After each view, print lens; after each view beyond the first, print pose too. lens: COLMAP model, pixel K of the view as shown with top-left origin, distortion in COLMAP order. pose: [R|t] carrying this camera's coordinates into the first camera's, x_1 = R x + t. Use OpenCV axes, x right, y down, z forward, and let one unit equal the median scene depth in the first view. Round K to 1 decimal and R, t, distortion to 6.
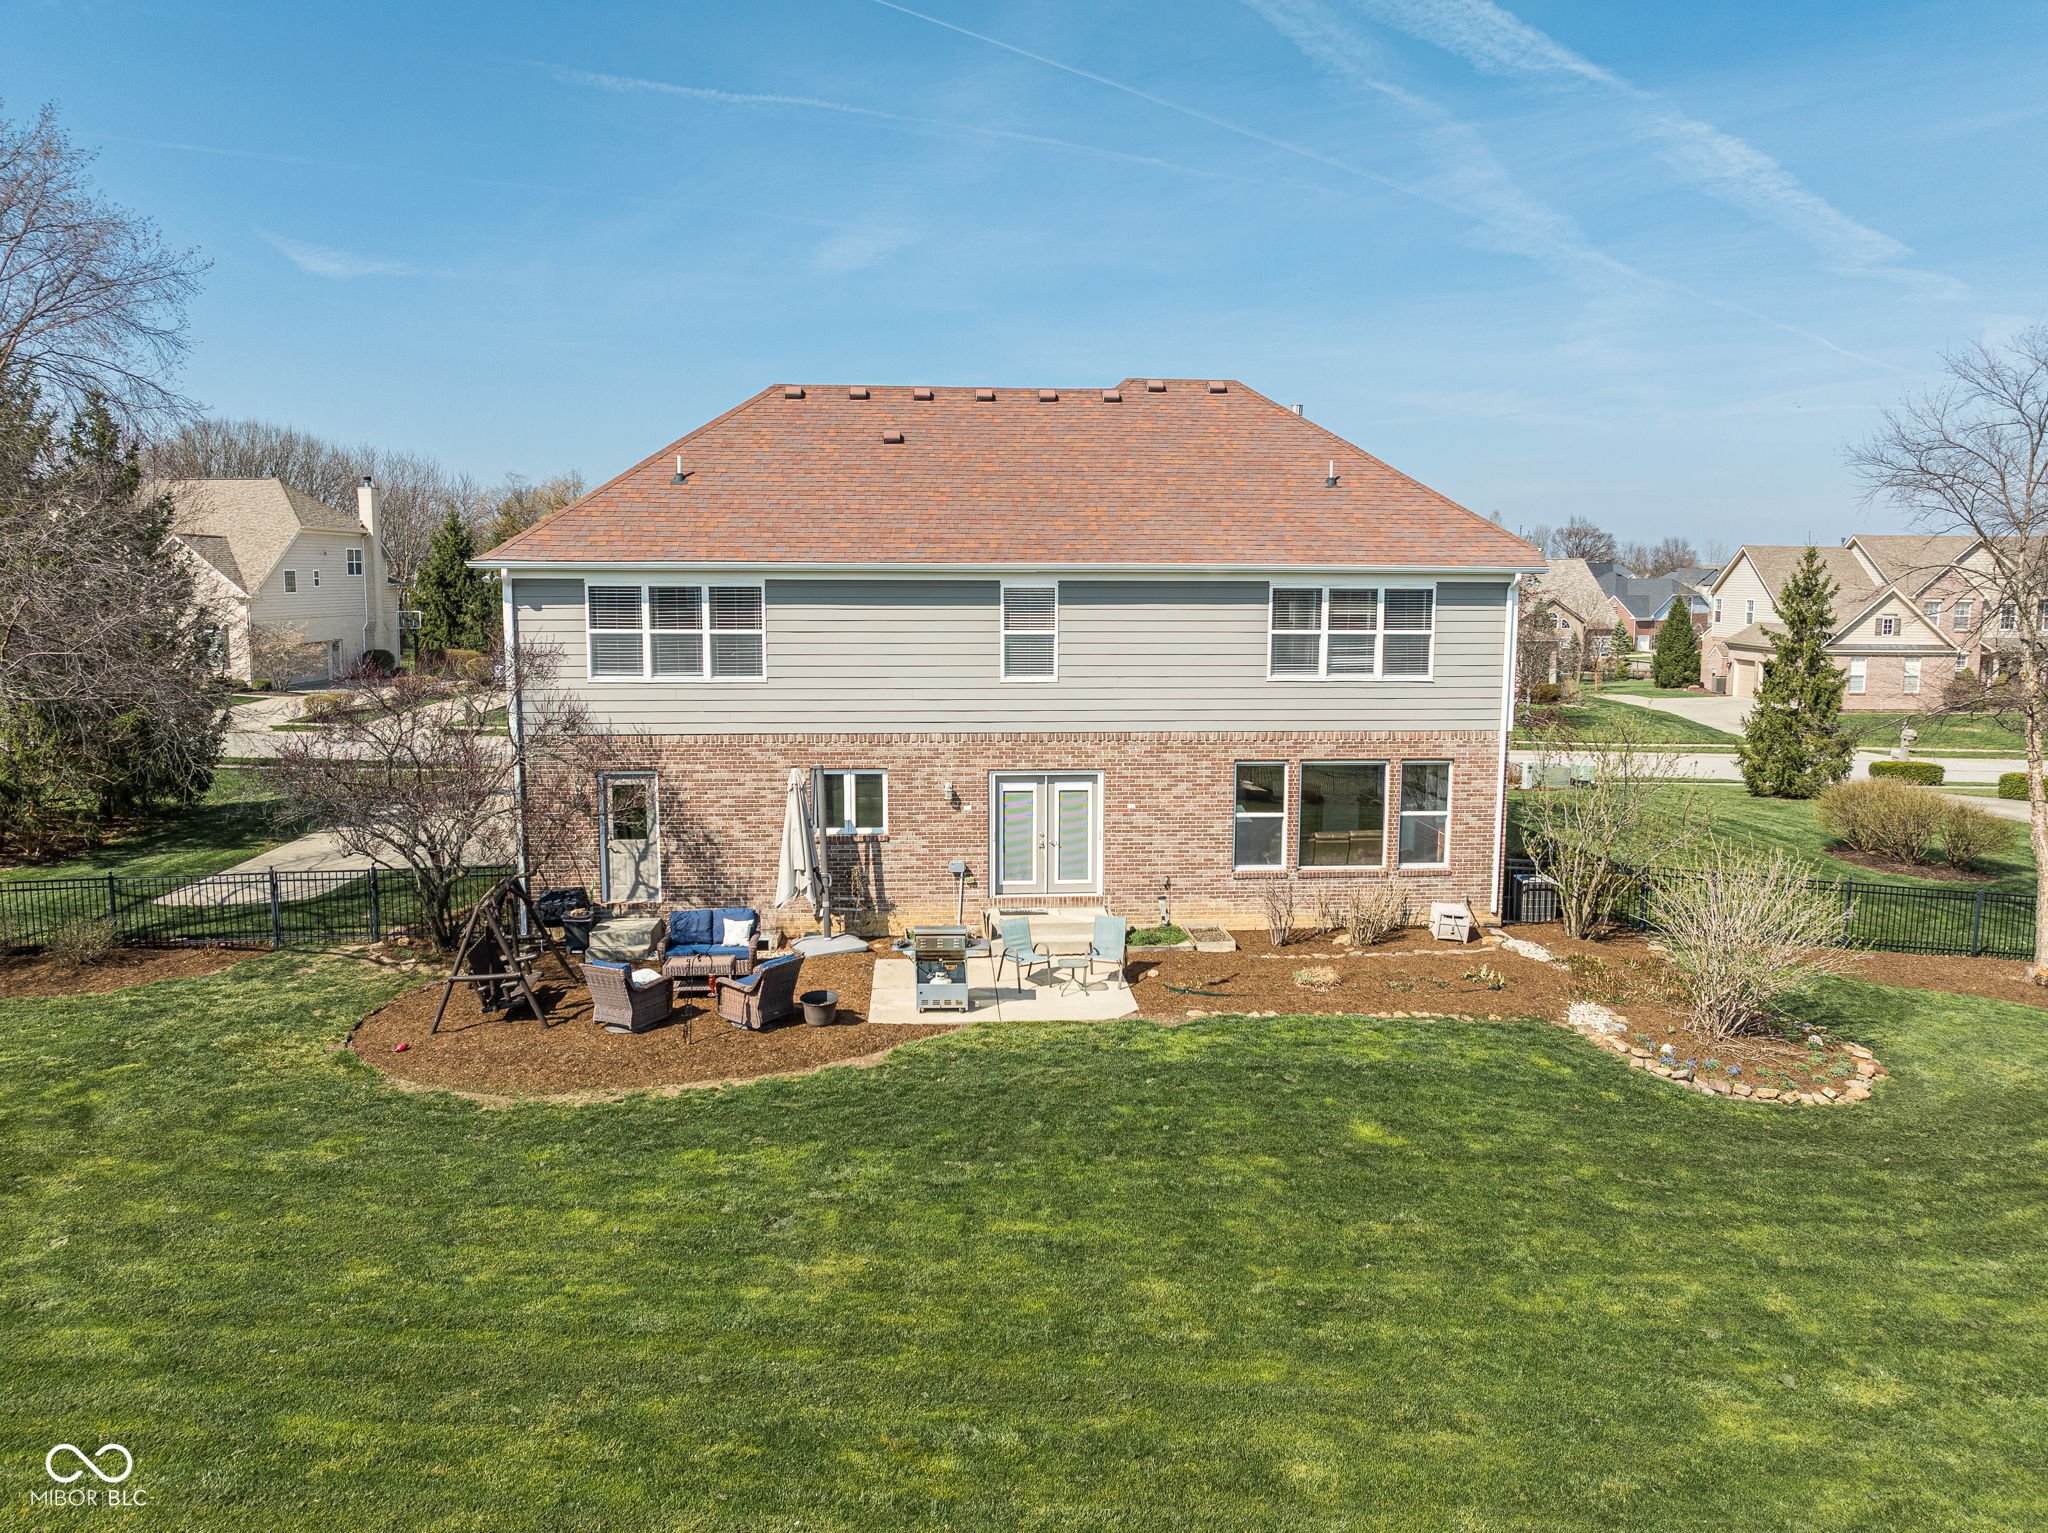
lens RADIAL K [[1453.2, 0, 1055.1], [0, 1453.2, 738.9], [0, 0, 1]] dist [-0.045335, 0.010894]
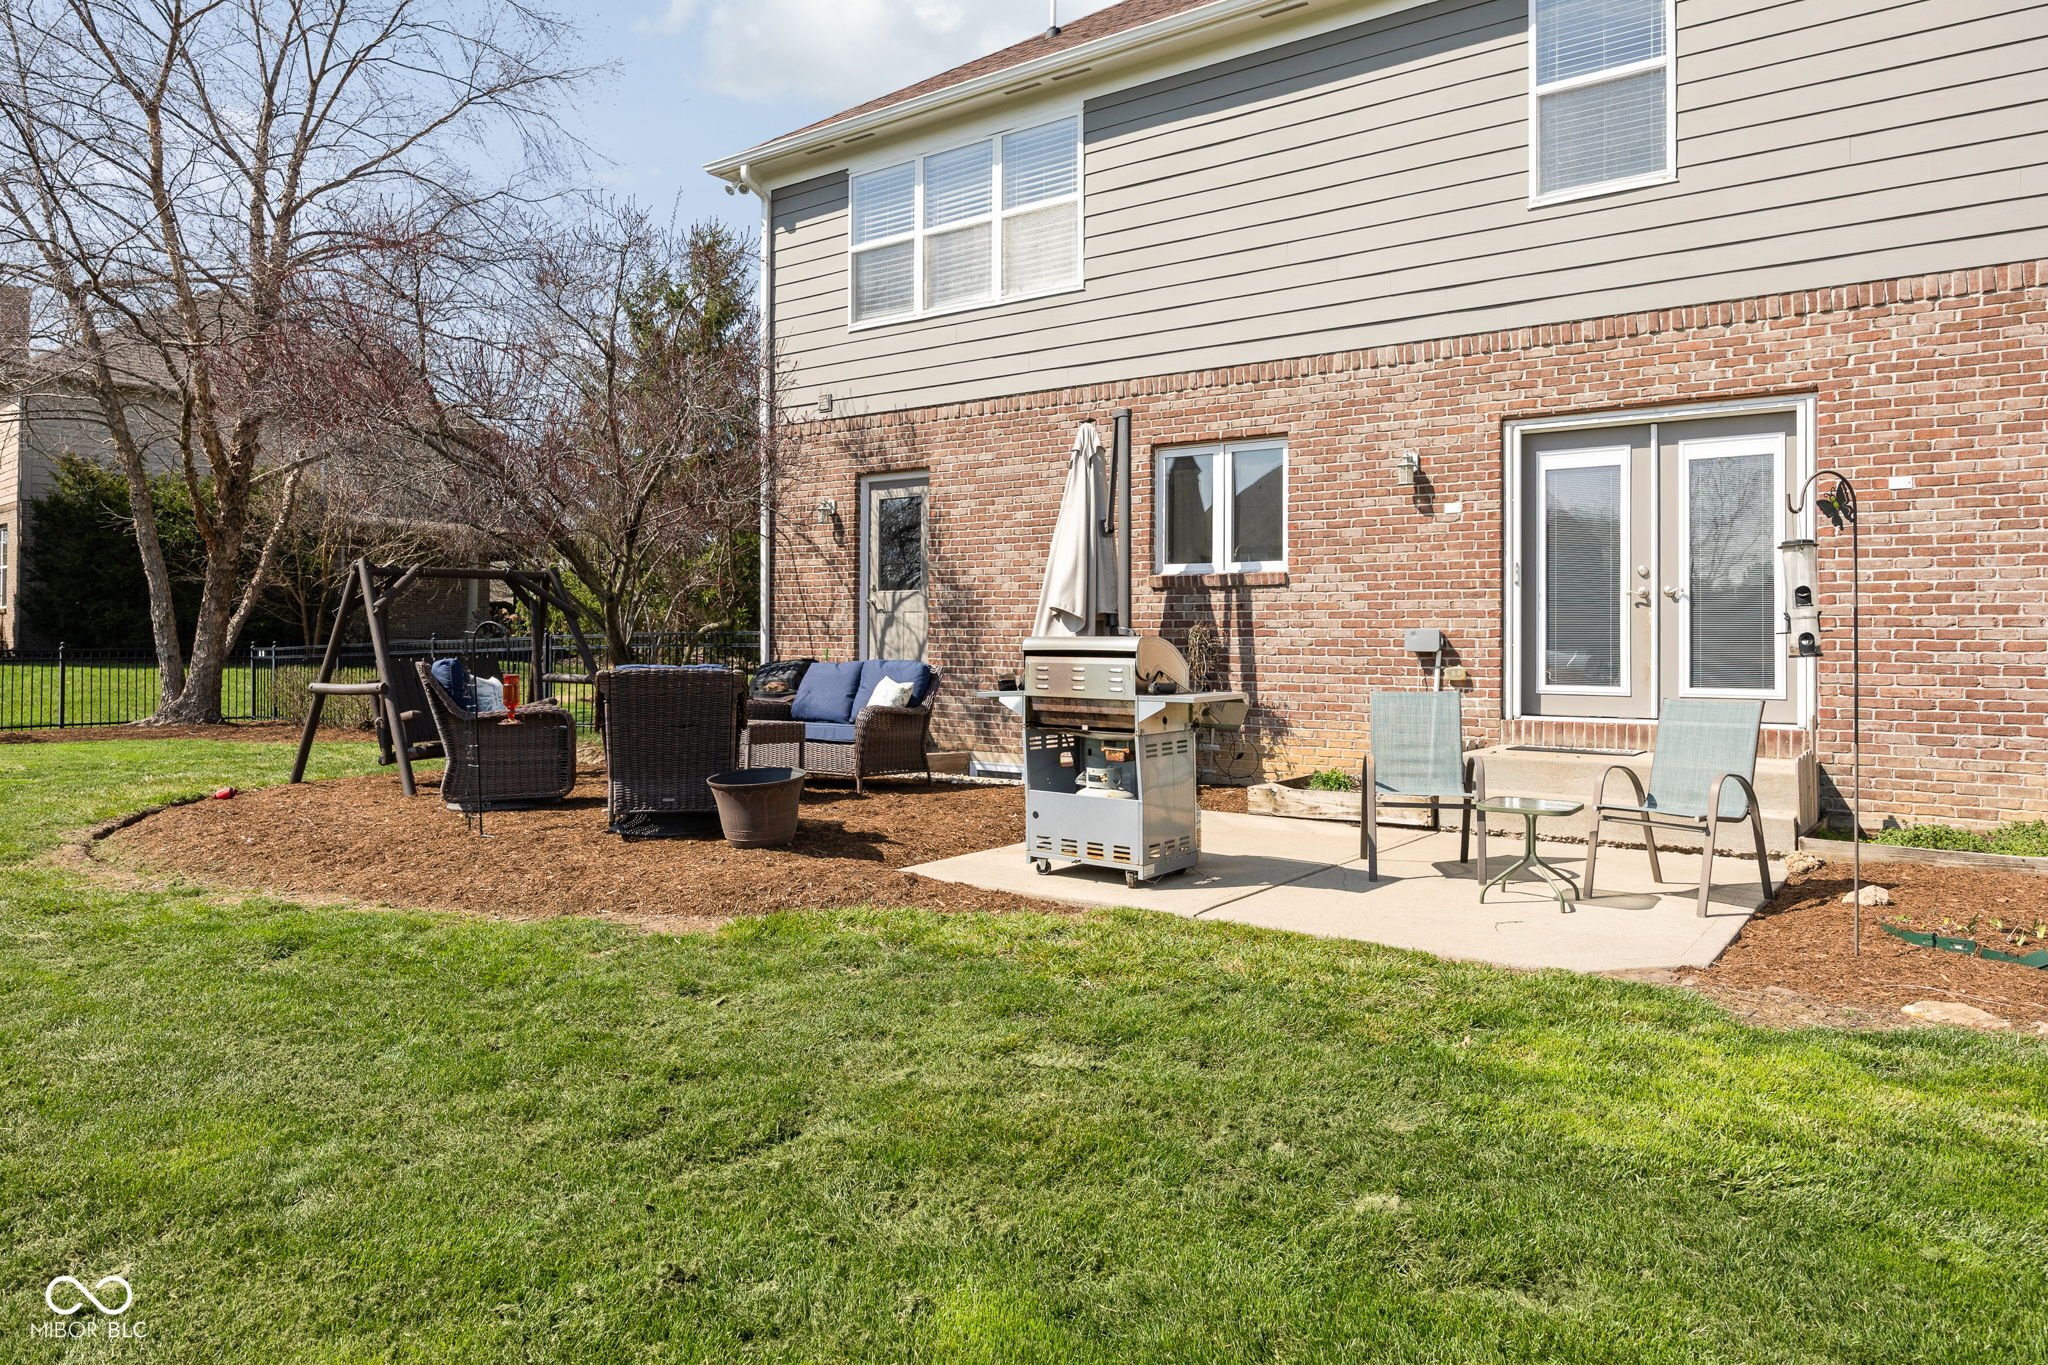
lens RADIAL K [[1330.2, 0, 1024.0], [0, 1330.2, 630.6], [0, 0, 1]] dist [-0.000682, -0.000190]
pose [[0.750651, -0.009250, -0.660634, 0.108874], [-0.081360, 0.990998, -0.106322, 0.138566], [0.655670, 0.133560, 0.743141, 0.620266]]
